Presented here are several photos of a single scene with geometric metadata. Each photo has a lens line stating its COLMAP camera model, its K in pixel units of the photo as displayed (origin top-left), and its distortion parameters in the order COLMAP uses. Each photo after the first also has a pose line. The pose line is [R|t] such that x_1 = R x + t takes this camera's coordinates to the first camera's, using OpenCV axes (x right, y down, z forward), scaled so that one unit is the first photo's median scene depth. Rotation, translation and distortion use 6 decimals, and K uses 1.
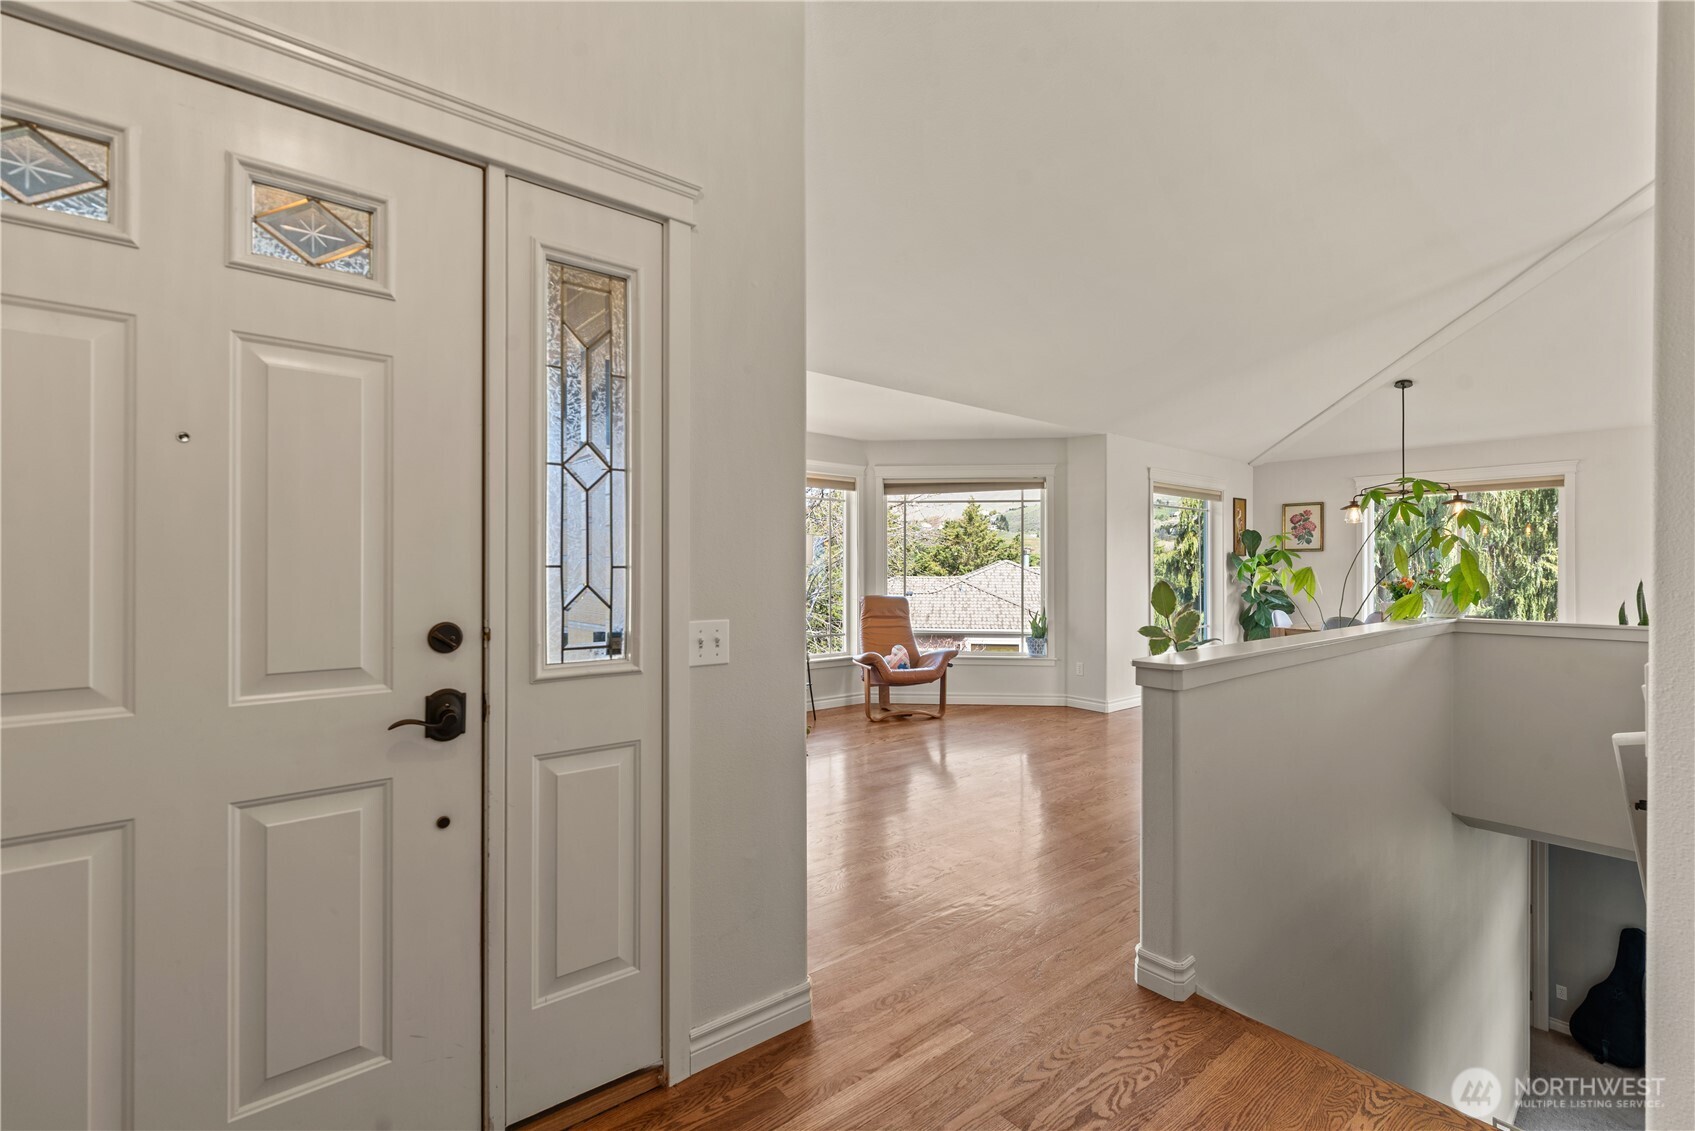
lens RADIAL K [[743.6, 0, 858.3], [0, 743.6, 569.2], [0, 0, 1]] dist [0.001544, 0.000083]
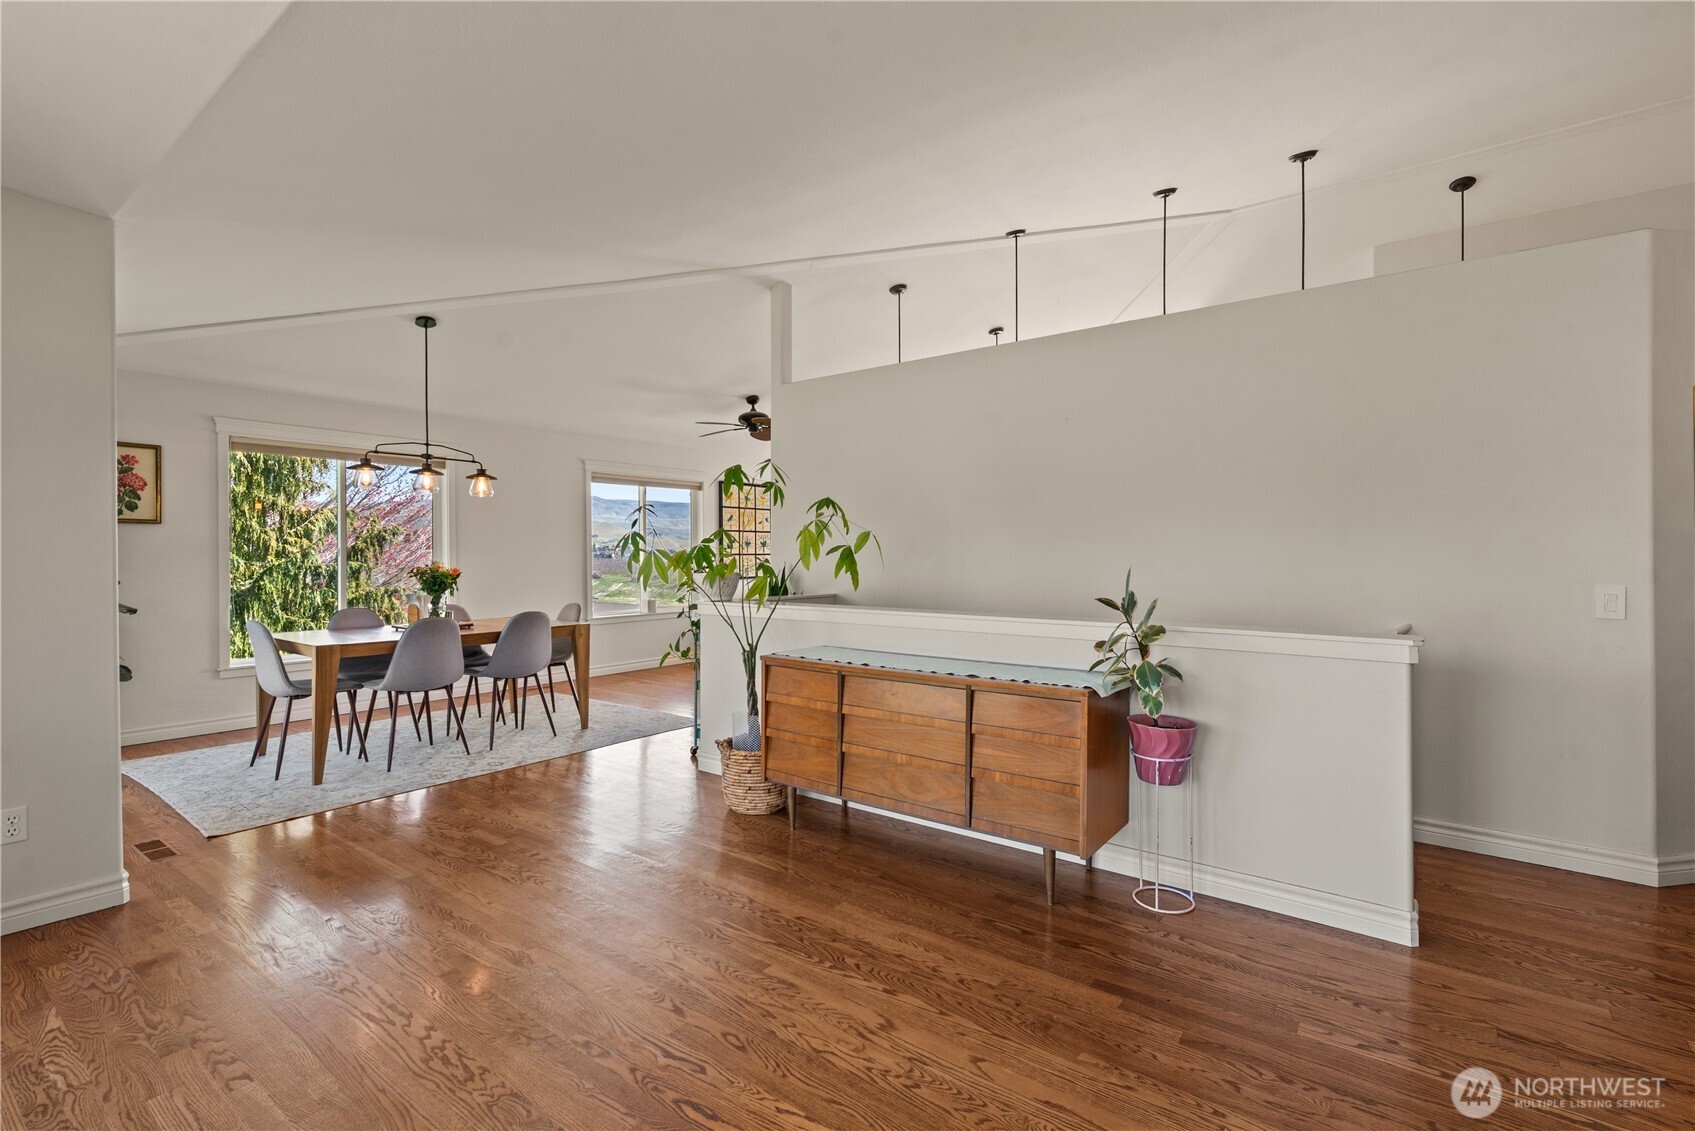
lens RADIAL K [[743.6, 0, 870.7], [0, 743.6, 567.1], [0, 0, 1]] dist [0.001544, 0.000083]
pose [[-0.248234, -0.021691, 0.968457, -0.152668], [0.000201, 0.999748, 0.022443, -0.001930], [-0.968700, 0.005766, -0.248167, 0.658934]]
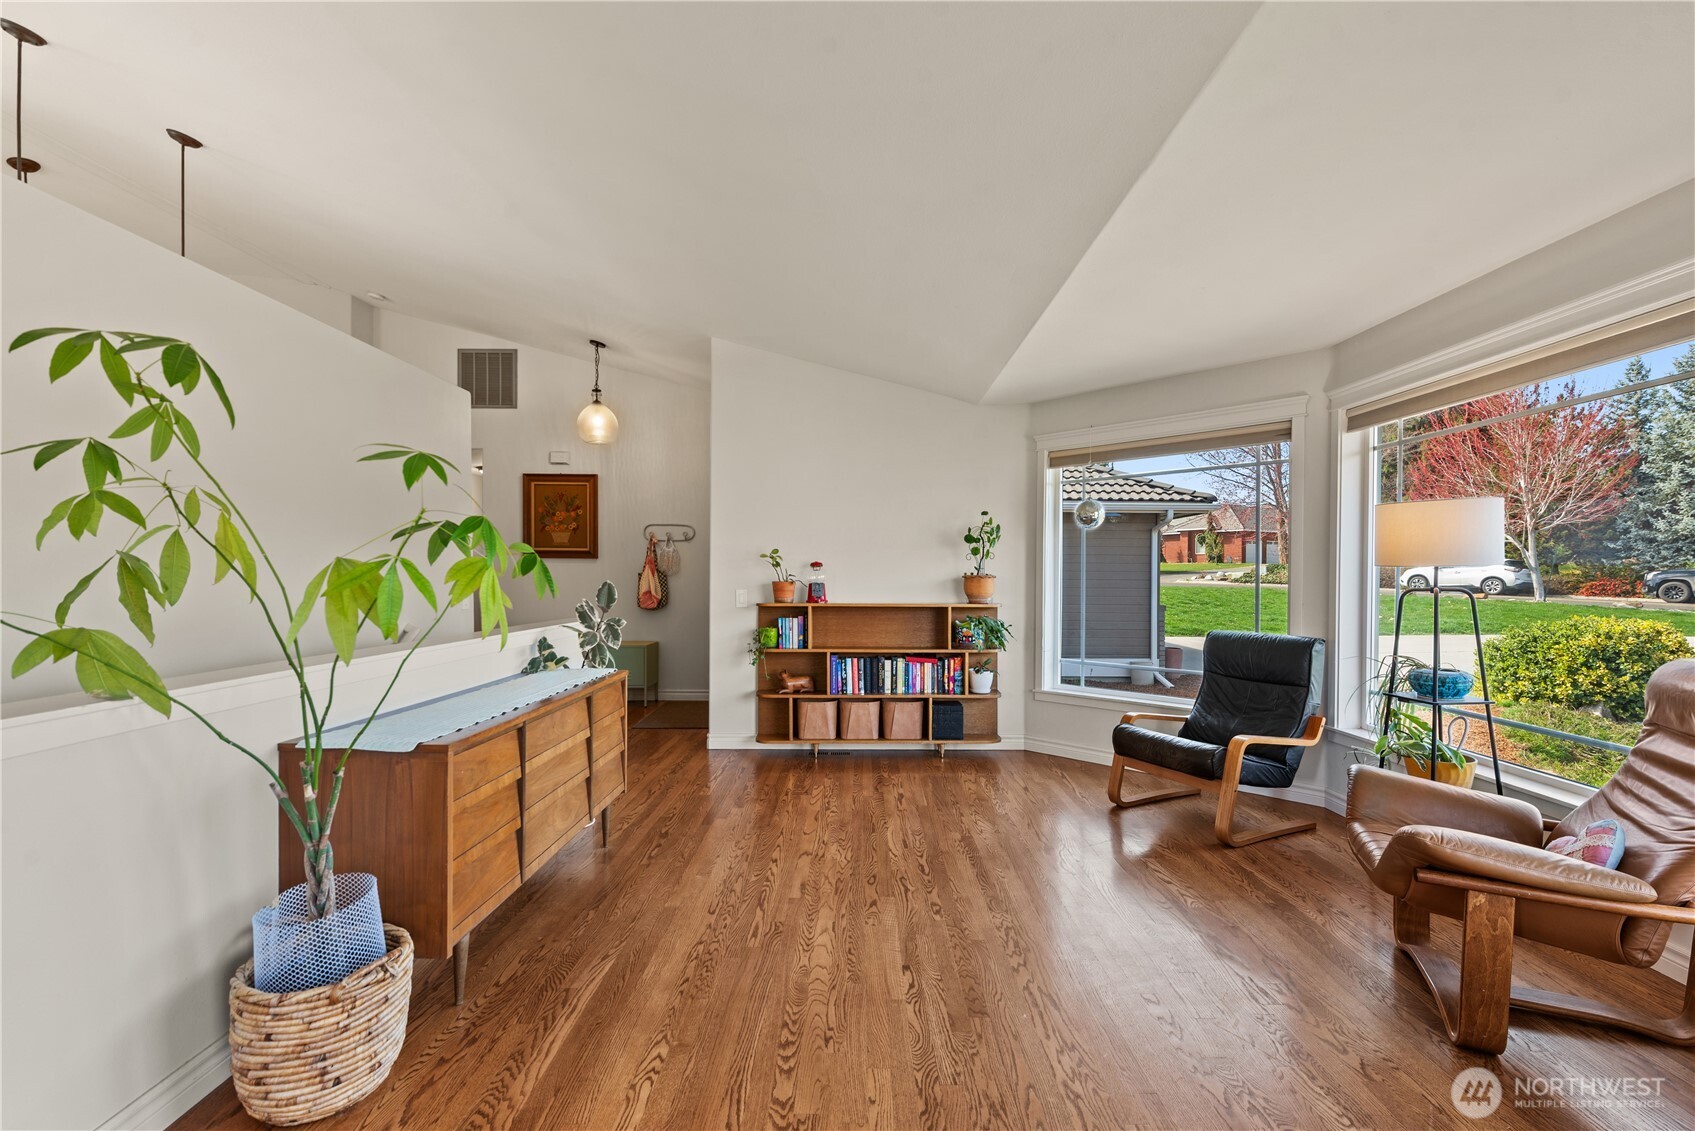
lens RADIAL K [[743.6, 0, 847.7], [0, 743.6, 565.2], [0, 0, 1]] dist [0.001544, 0.000083]
pose [[-0.656405, -0.015560, -0.754248, 0.470279], [-0.003349, 0.999838, -0.017712, 0.005501], [0.754401, -0.009100, -0.656351, 0.918487]]
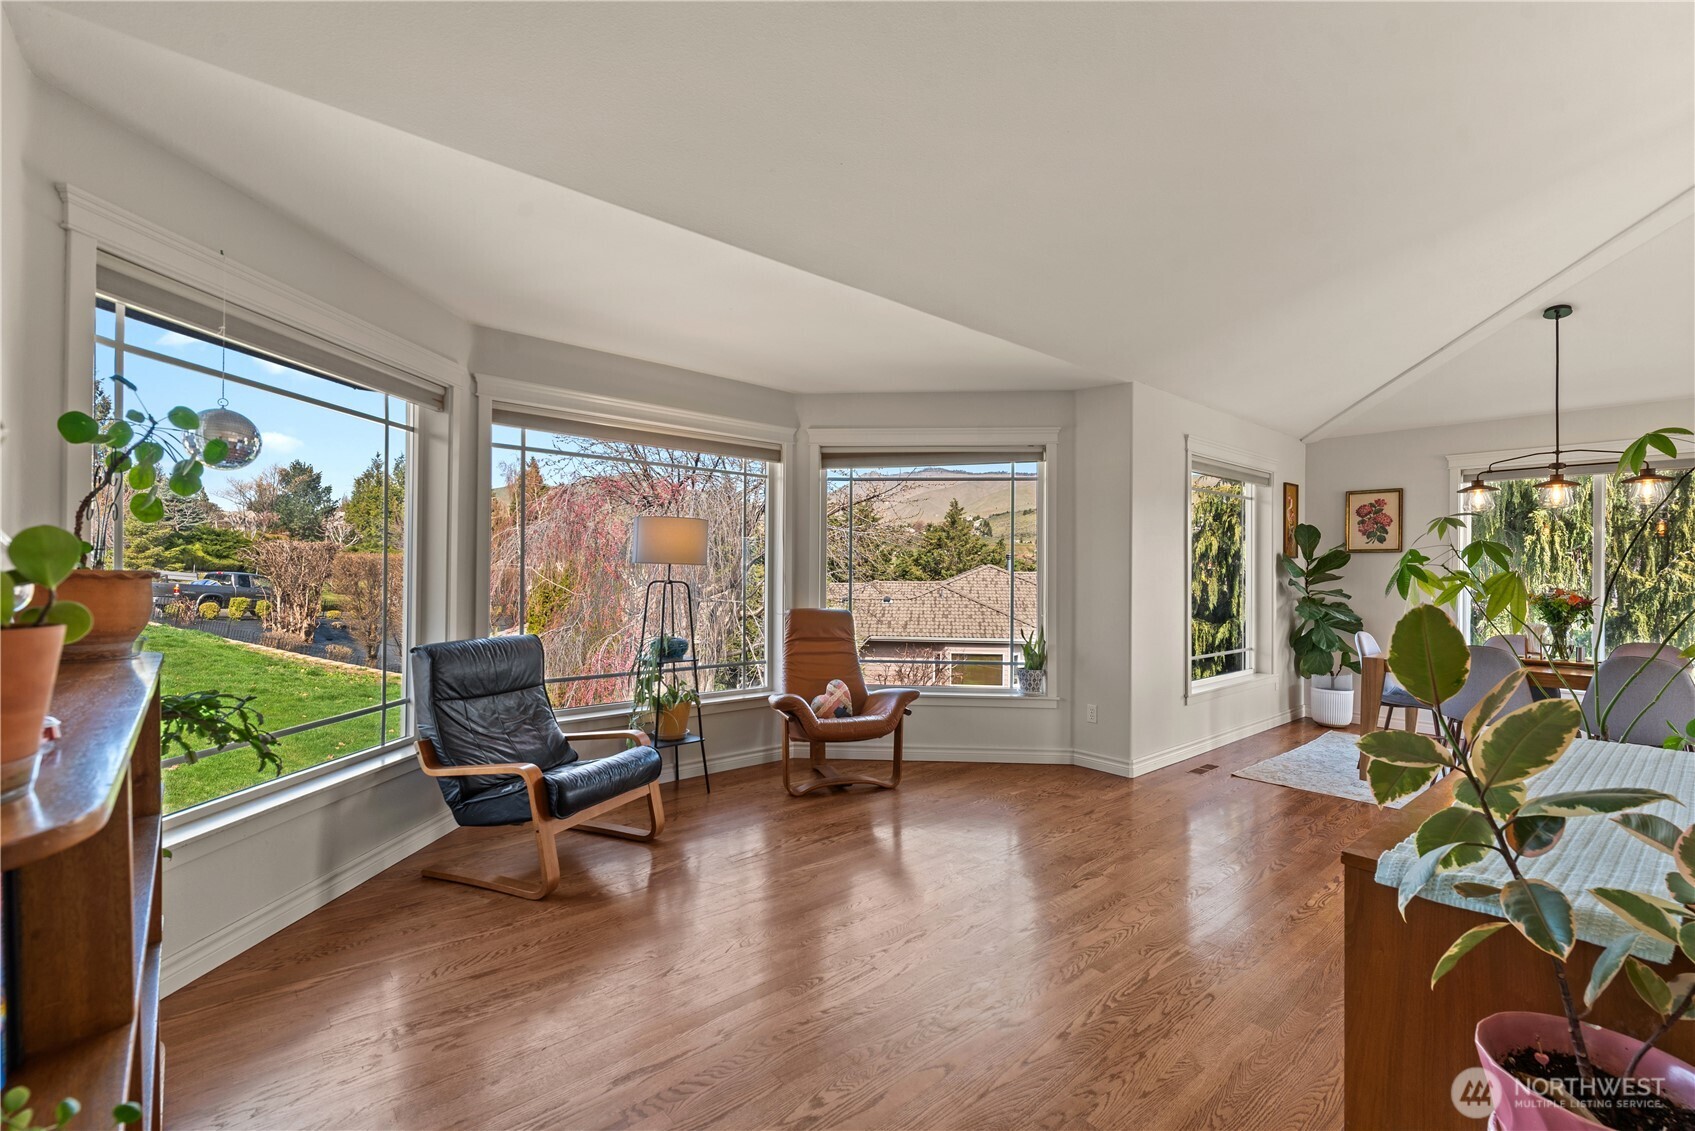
lens RADIAL K [[743.6, 0, 858.9], [0, 743.6, 573.9], [0, 0, 1]] dist [0.001544, 0.000083]
pose [[0.999720, 0.006739, 0.022701, 0.055560], [-0.006752, 0.999977, 0.000497, 0.001415], [-0.022697, -0.000650, 0.999742, 0.282121]]
